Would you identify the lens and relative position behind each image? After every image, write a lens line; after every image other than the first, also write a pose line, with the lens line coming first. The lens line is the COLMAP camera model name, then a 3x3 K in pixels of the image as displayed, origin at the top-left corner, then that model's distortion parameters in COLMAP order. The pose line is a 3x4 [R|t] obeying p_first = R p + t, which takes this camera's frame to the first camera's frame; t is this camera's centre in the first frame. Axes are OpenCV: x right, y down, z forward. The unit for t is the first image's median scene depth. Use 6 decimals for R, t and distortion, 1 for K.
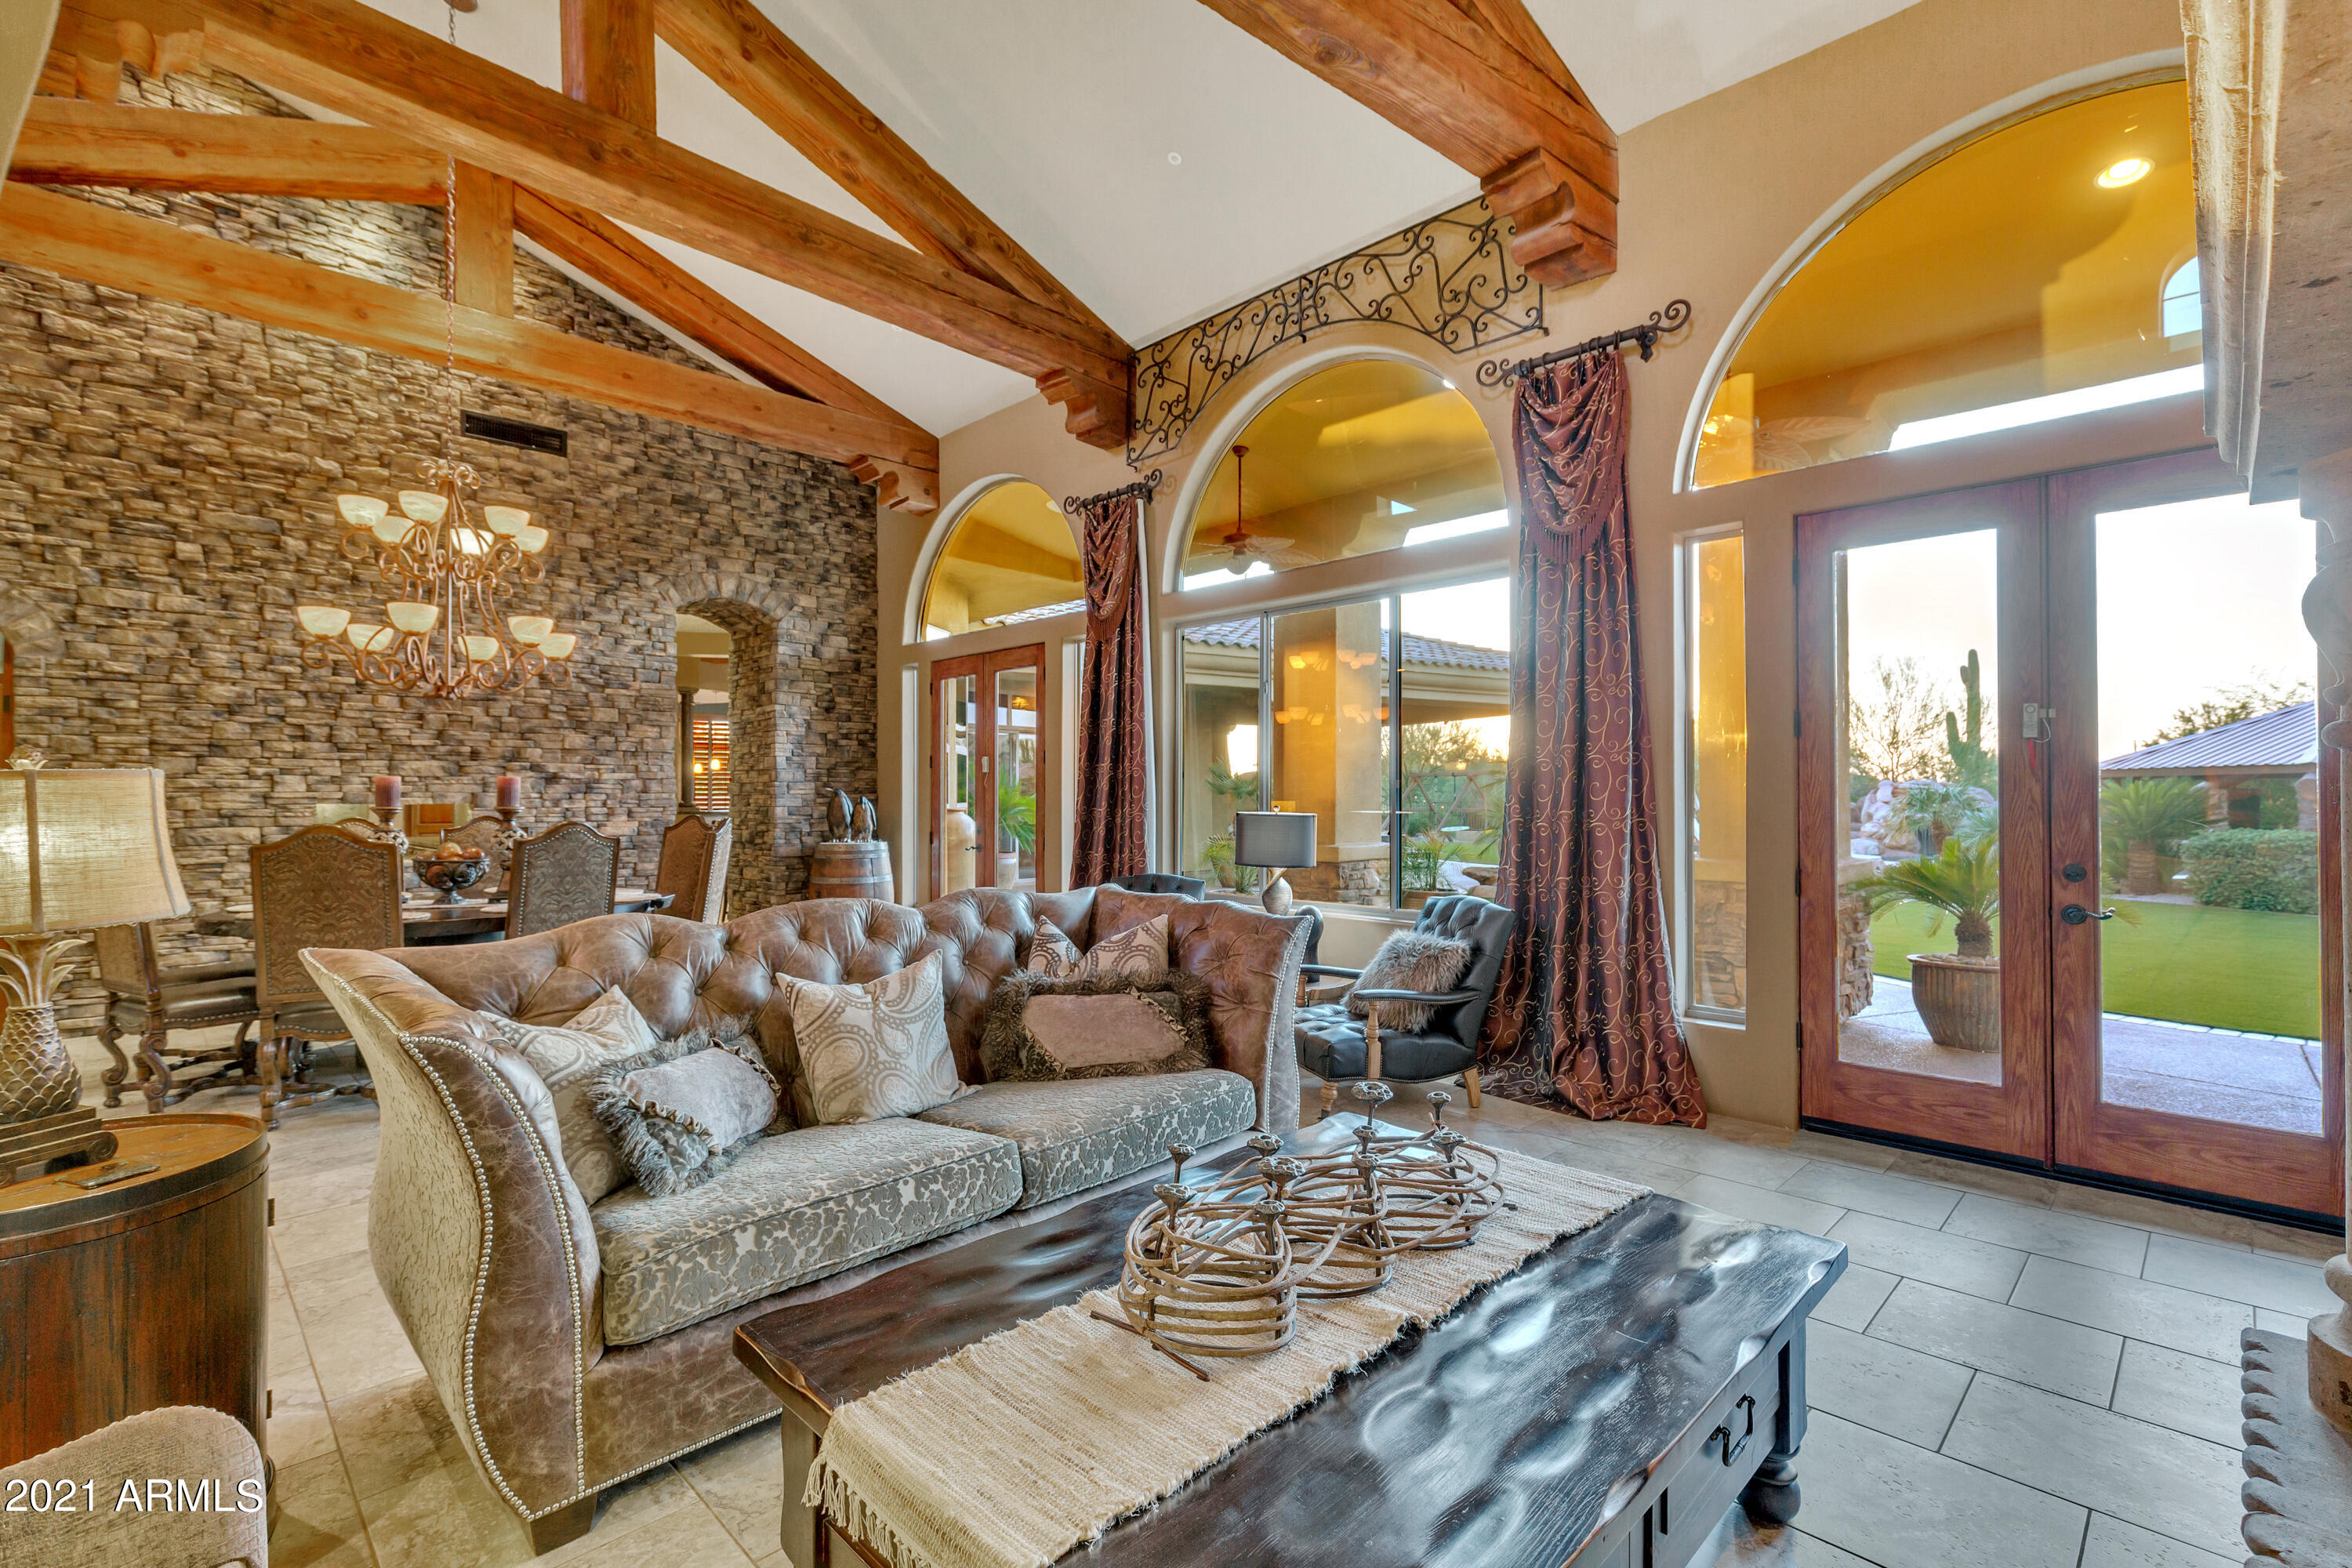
lens RADIAL K [[1043.8, 0, 1194.0], [0, 1043.8, 787.6], [0, 0, 1]] dist [-0.001932, 0.000349]
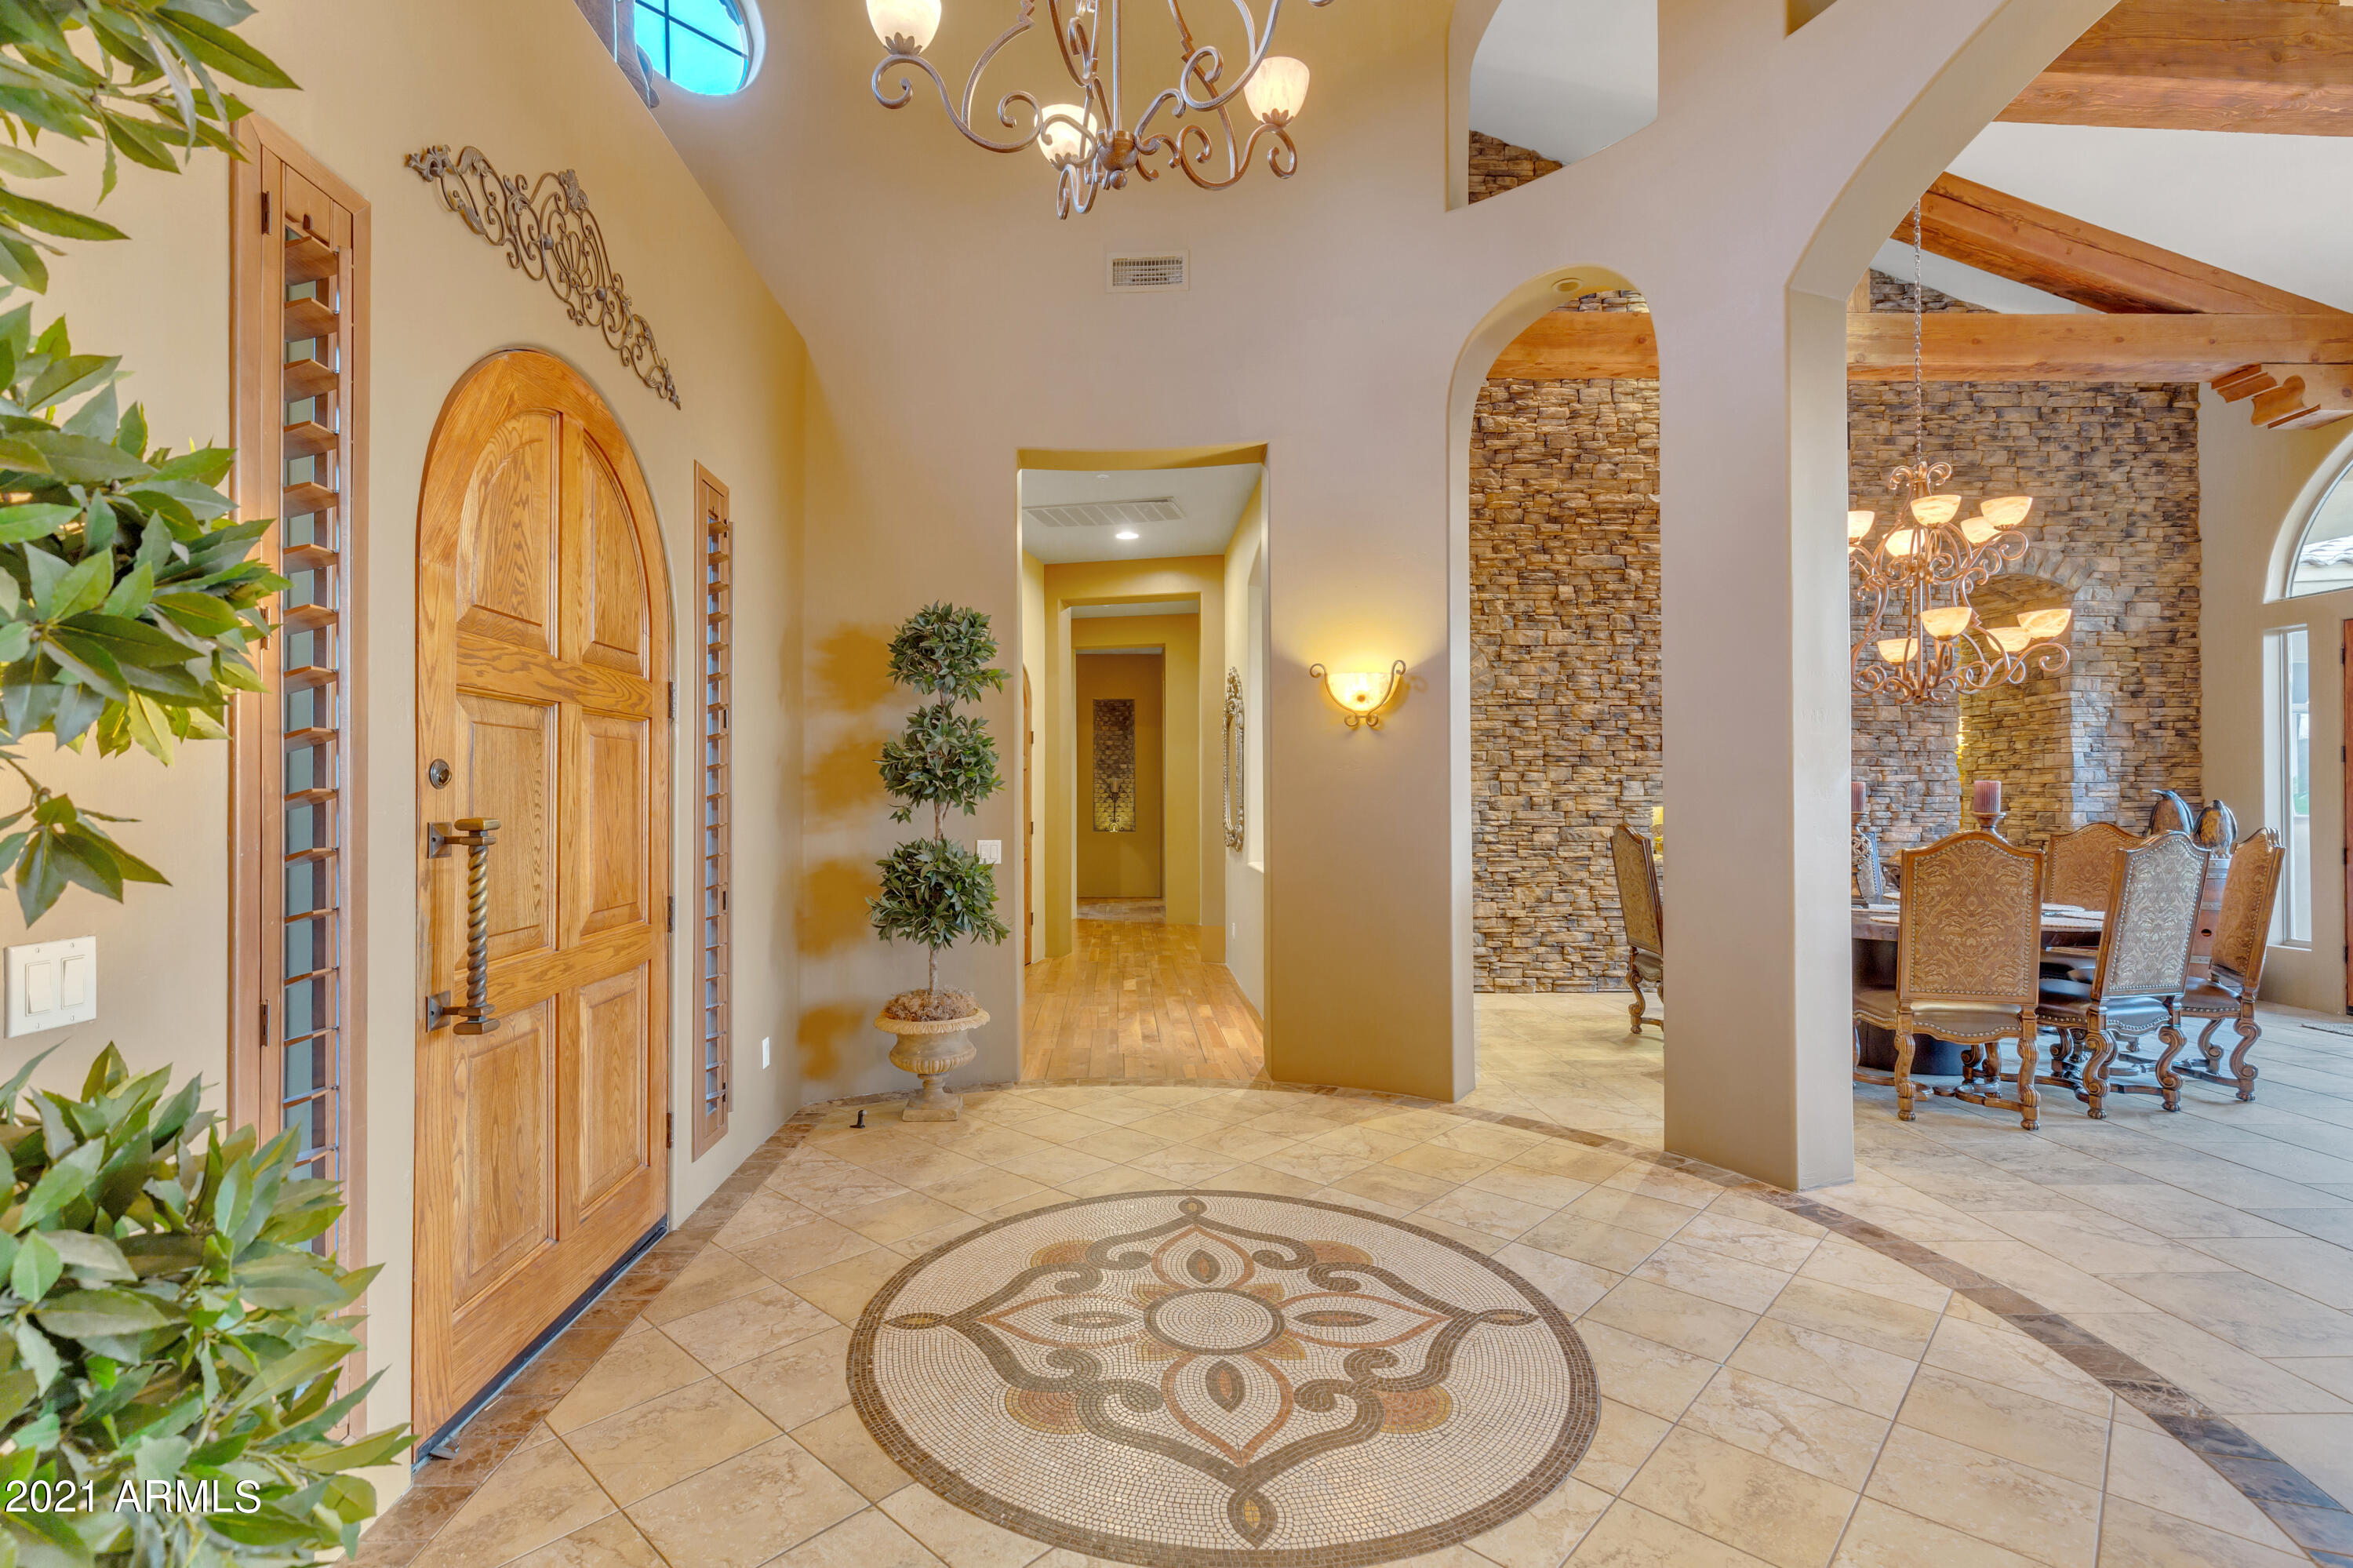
lens RADIAL K [[1044.3, 0, 1194.0], [0, 1044.3, 794.3], [0, 0, 1]] dist [-0.001932, 0.000349]
pose [[0.716474, -0.004366, -0.697600, -0.359196], [0.006005, 0.999982, -0.000090, -0.000223], [0.697588, -0.004124, 0.716487, -0.116056]]
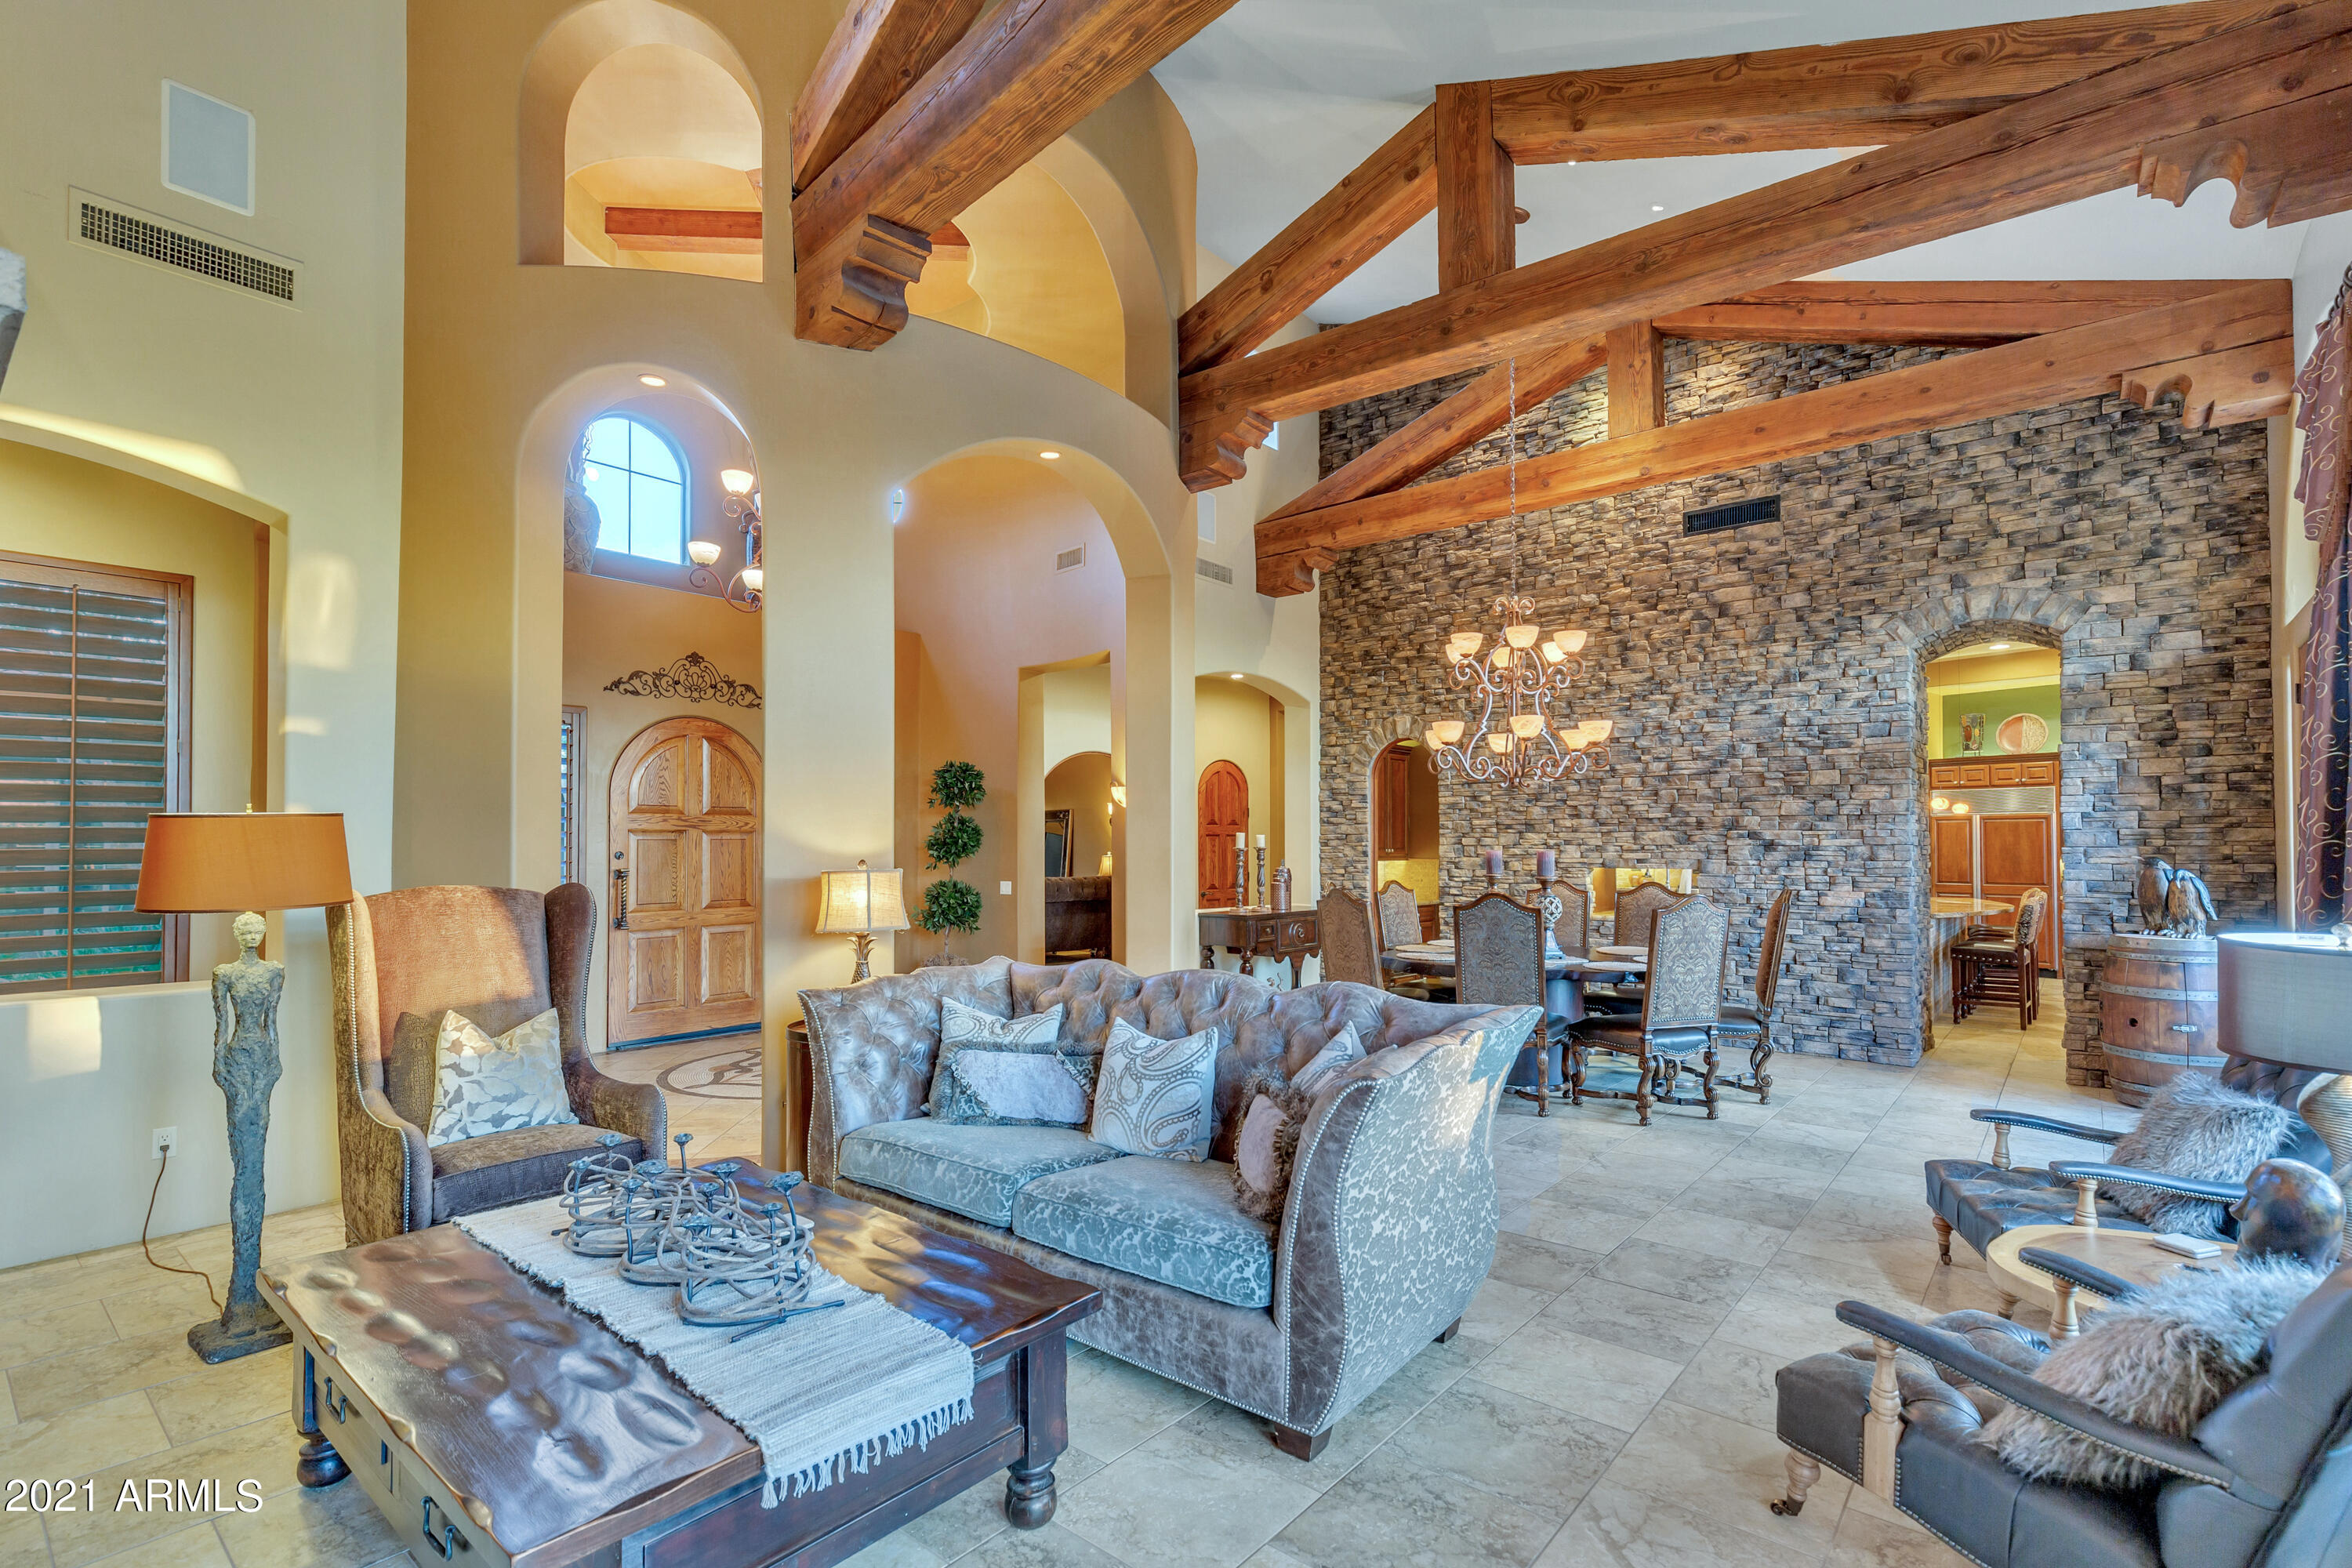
lens RADIAL K [[1043.8, 0, 1153.1], [0, 1043.8, 832.1], [0, 0, 1]] dist [-0.001932, 0.000349]
pose [[0.081973, -0.012734, -0.996553, 0.326890], [0.009233, 0.999885, -0.012017, -0.014819], [0.996592, -0.008216, 0.082082, 0.320901]]
